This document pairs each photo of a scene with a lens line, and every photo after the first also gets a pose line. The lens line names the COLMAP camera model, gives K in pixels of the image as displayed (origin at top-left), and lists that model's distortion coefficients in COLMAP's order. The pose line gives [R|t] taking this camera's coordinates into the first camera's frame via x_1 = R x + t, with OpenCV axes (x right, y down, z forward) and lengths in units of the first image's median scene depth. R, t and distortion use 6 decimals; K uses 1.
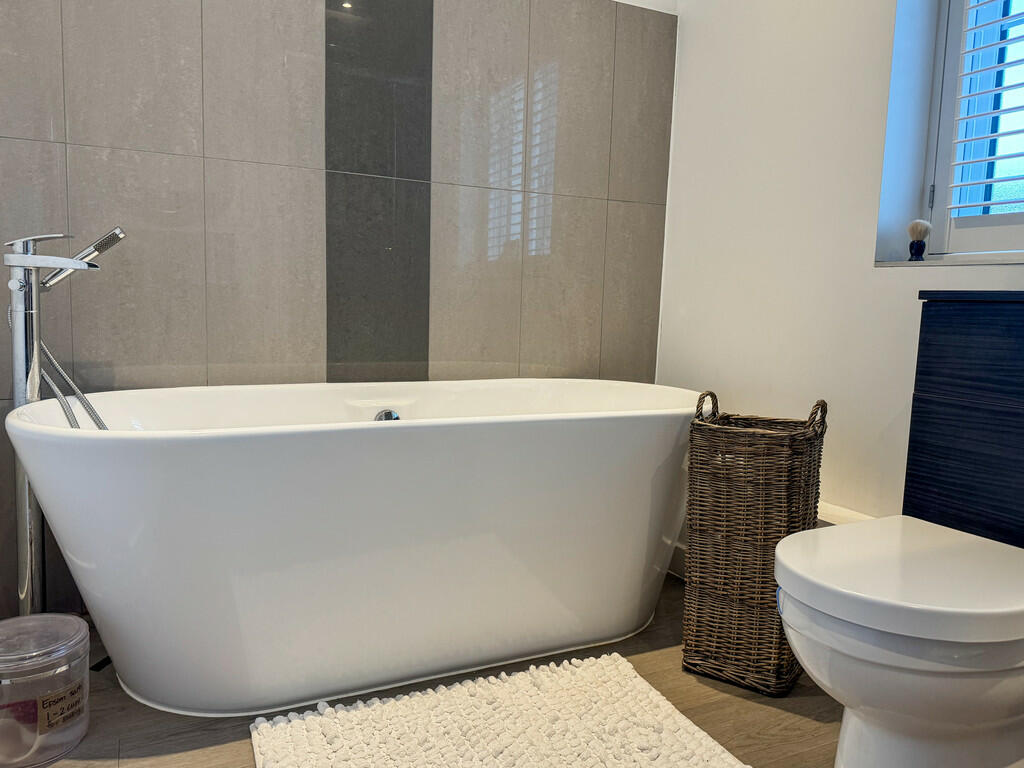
lens RADIAL K [[743.2, 0, 508.0], [0, 743.2, 379.4], [0, 0, 1]] dist [0.036096, -0.043961]
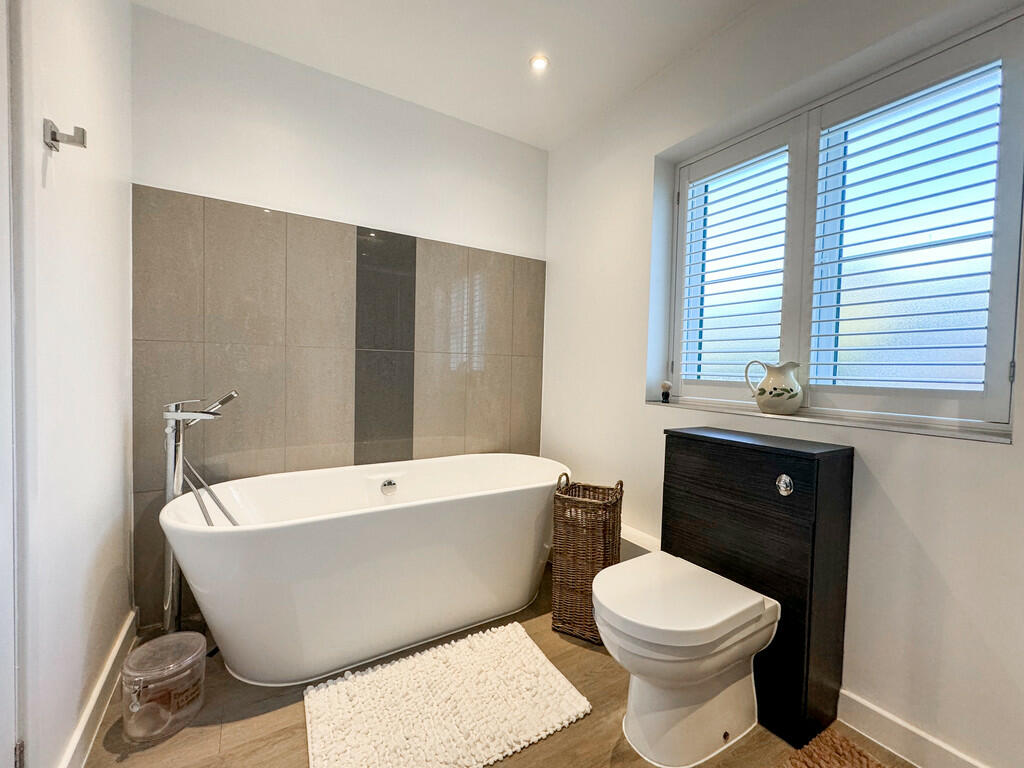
lens RADIAL K [[417.0, 0, 508.3], [0, 417.0, 382.0], [0, 0, 1]] dist [0.000168, 0.001199]
pose [[0.994935, -0.005961, 0.100346, 0.029275], [0.013153, 0.997378, -0.071156, -0.151414], [-0.099659, 0.072115, 0.992405, -0.049520]]
